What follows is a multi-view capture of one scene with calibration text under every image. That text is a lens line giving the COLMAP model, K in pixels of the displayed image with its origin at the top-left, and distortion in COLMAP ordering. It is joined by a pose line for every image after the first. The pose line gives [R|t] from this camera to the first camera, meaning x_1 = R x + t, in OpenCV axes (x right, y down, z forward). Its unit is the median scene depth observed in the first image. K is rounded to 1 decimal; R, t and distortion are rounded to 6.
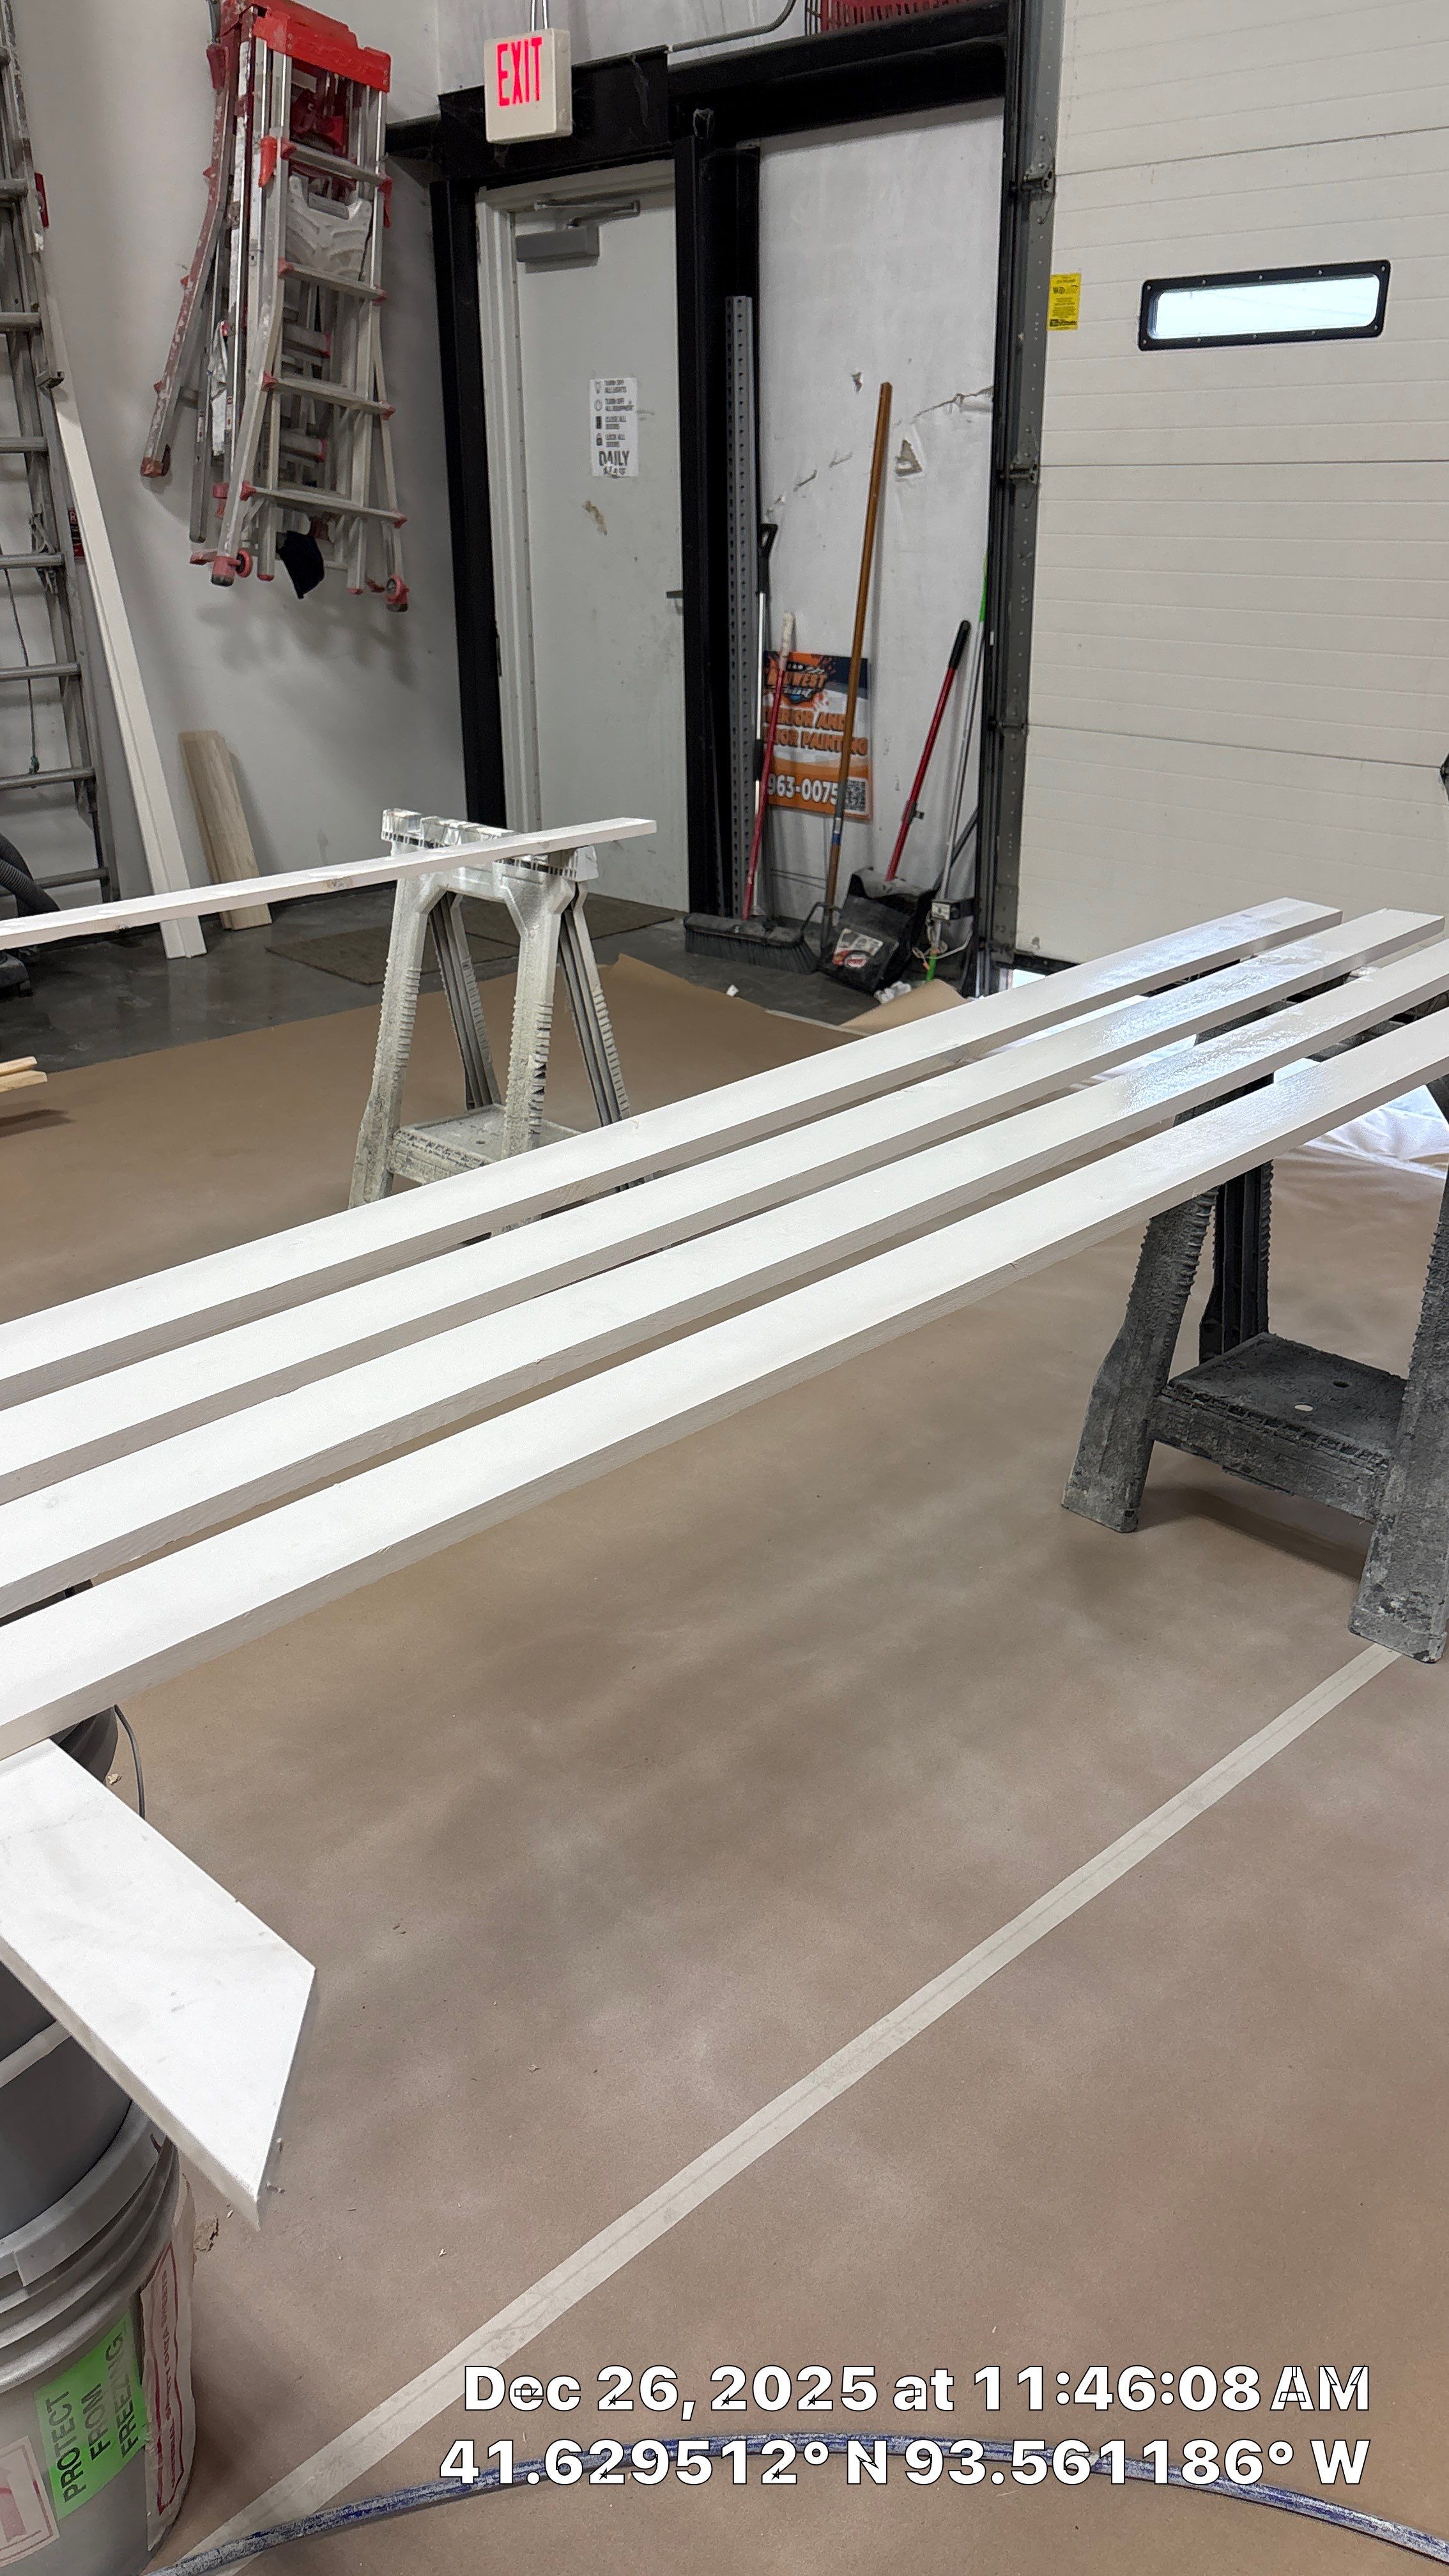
lens RADIAL K [[1935.6, 0, 711.9], [0, 1935.6, 1298.4], [0, 0, 1]] dist [0.041864, -0.042241]
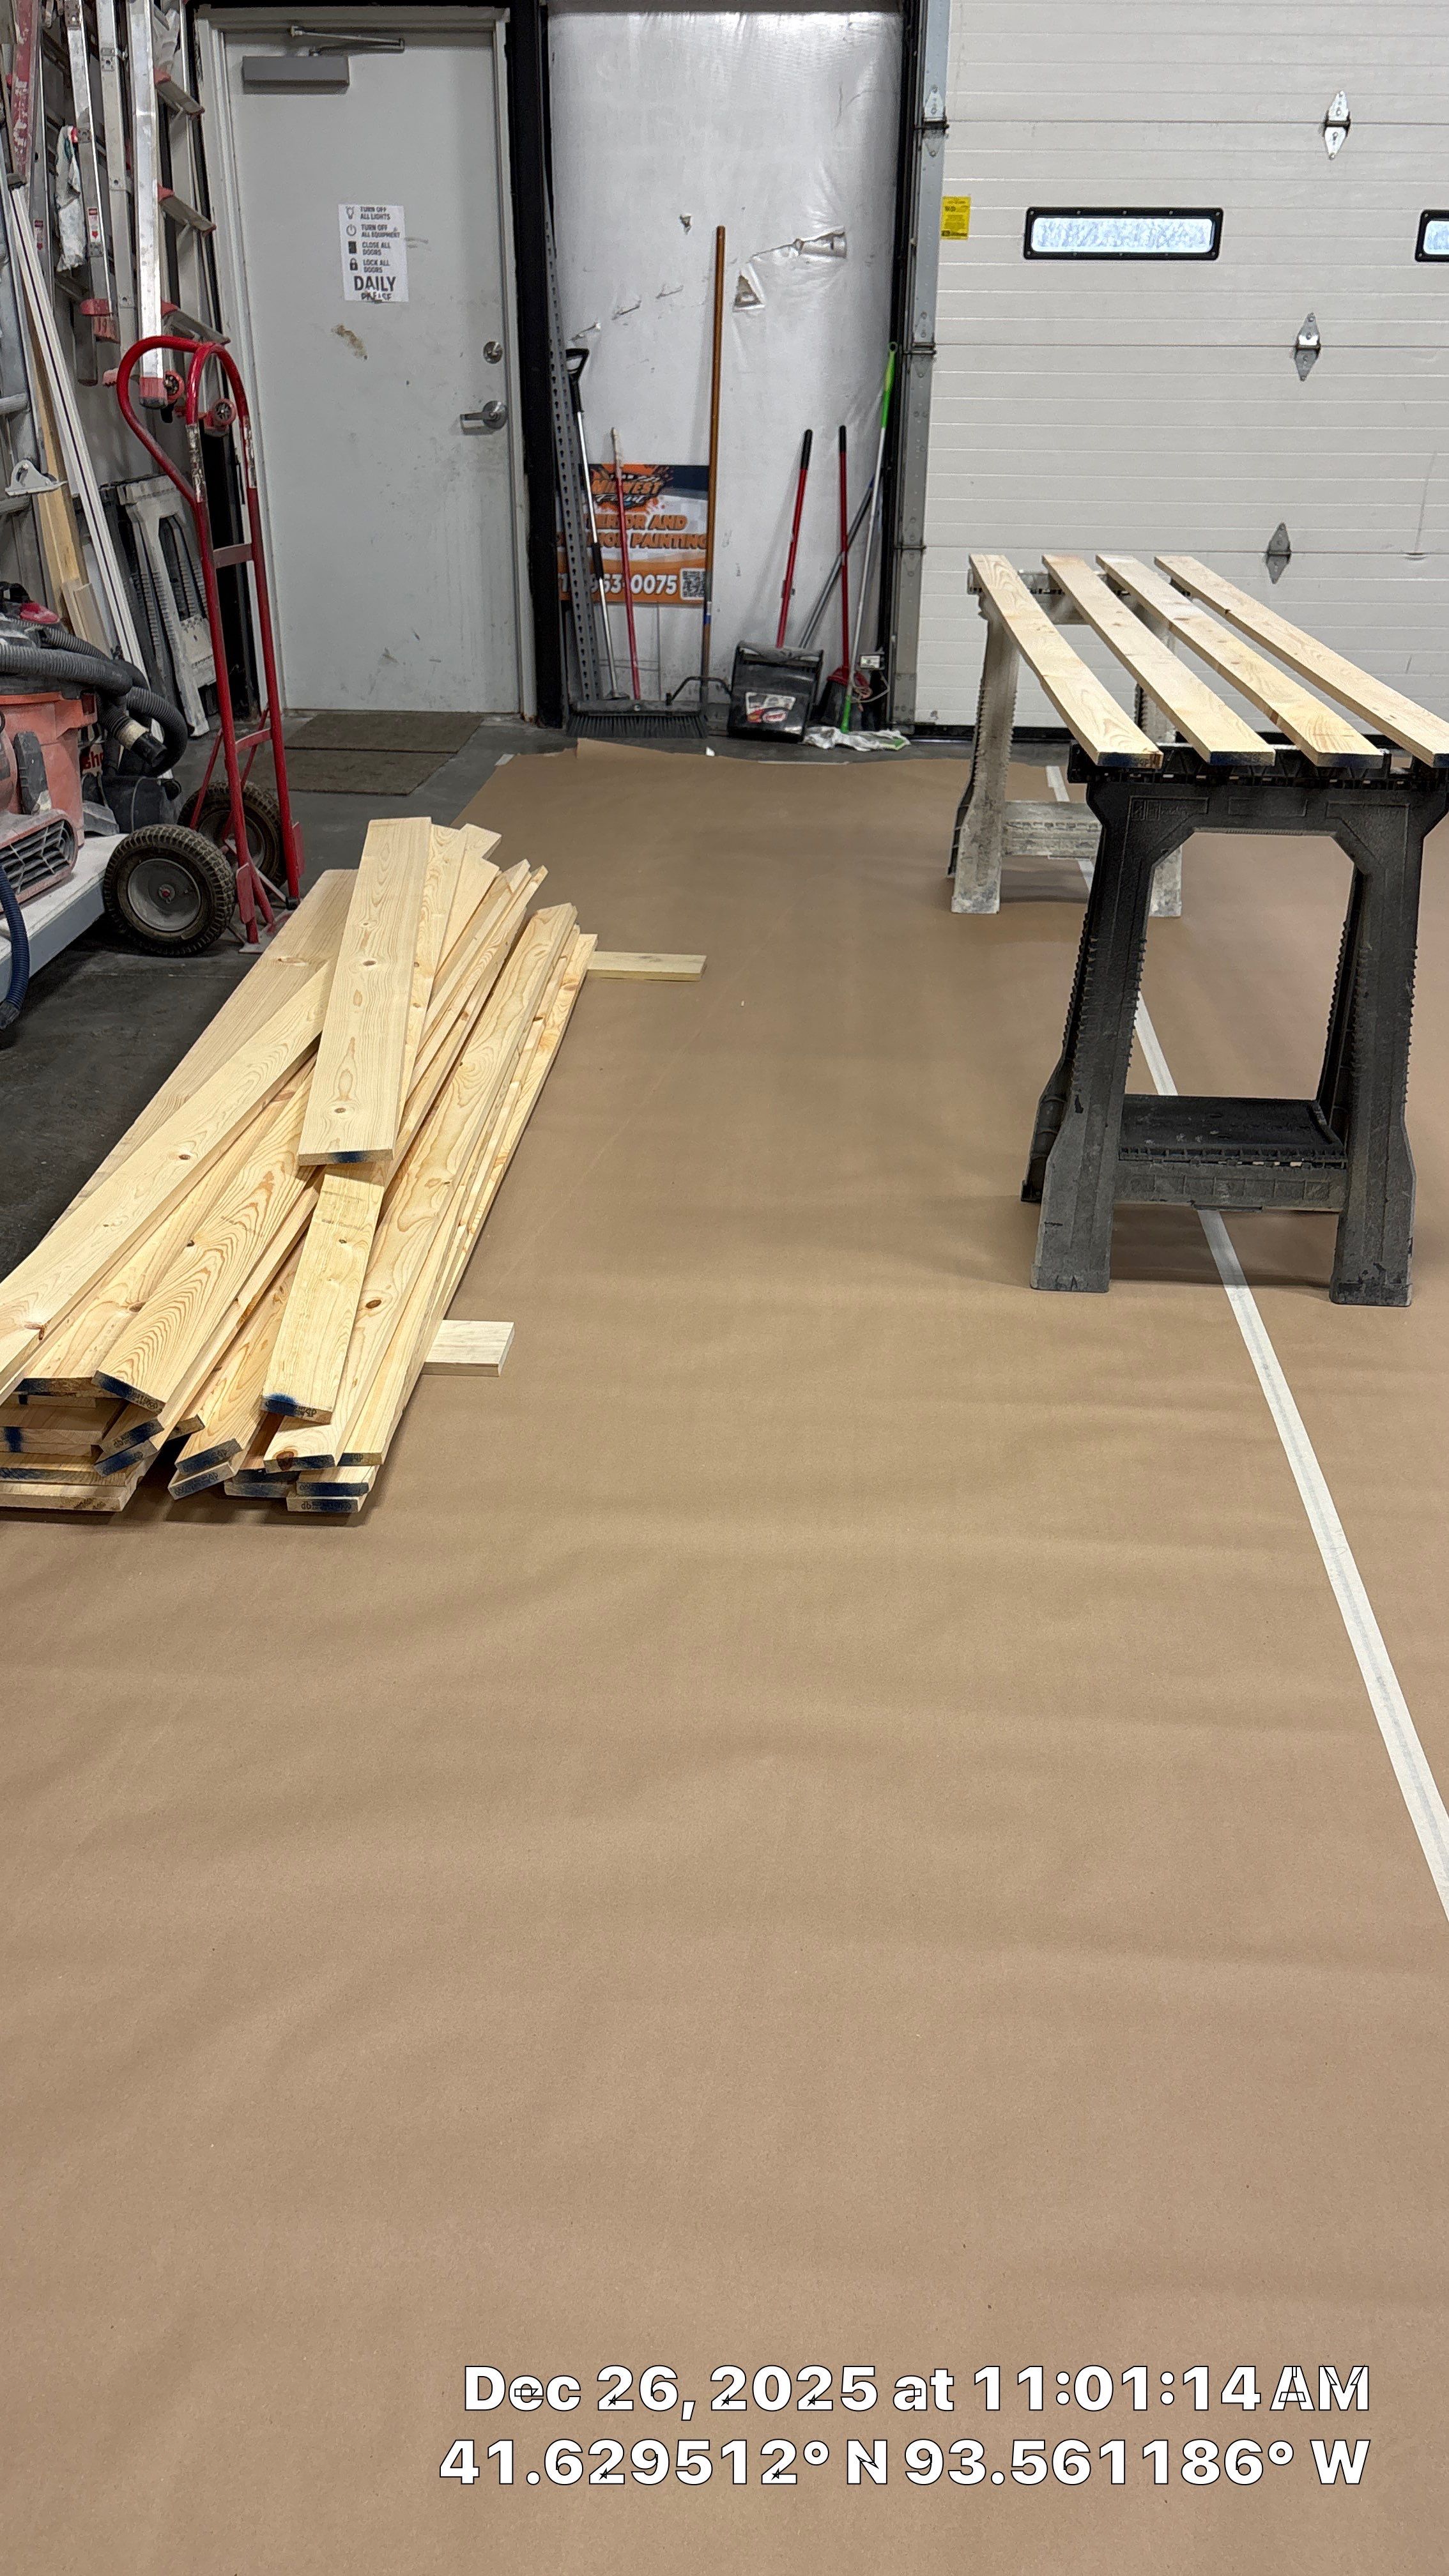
lens RADIAL K [[1935.6, 0, 728.0], [0, 1935.6, 1300.6], [0, 0, 1]] dist [0.041864, -0.042241]
pose [[0.739798, -0.289602, 0.607313, -0.764667], [0.248544, 0.956411, 0.153308, -0.017043], [-0.625240, 0.037527, 0.779530, 0.074400]]
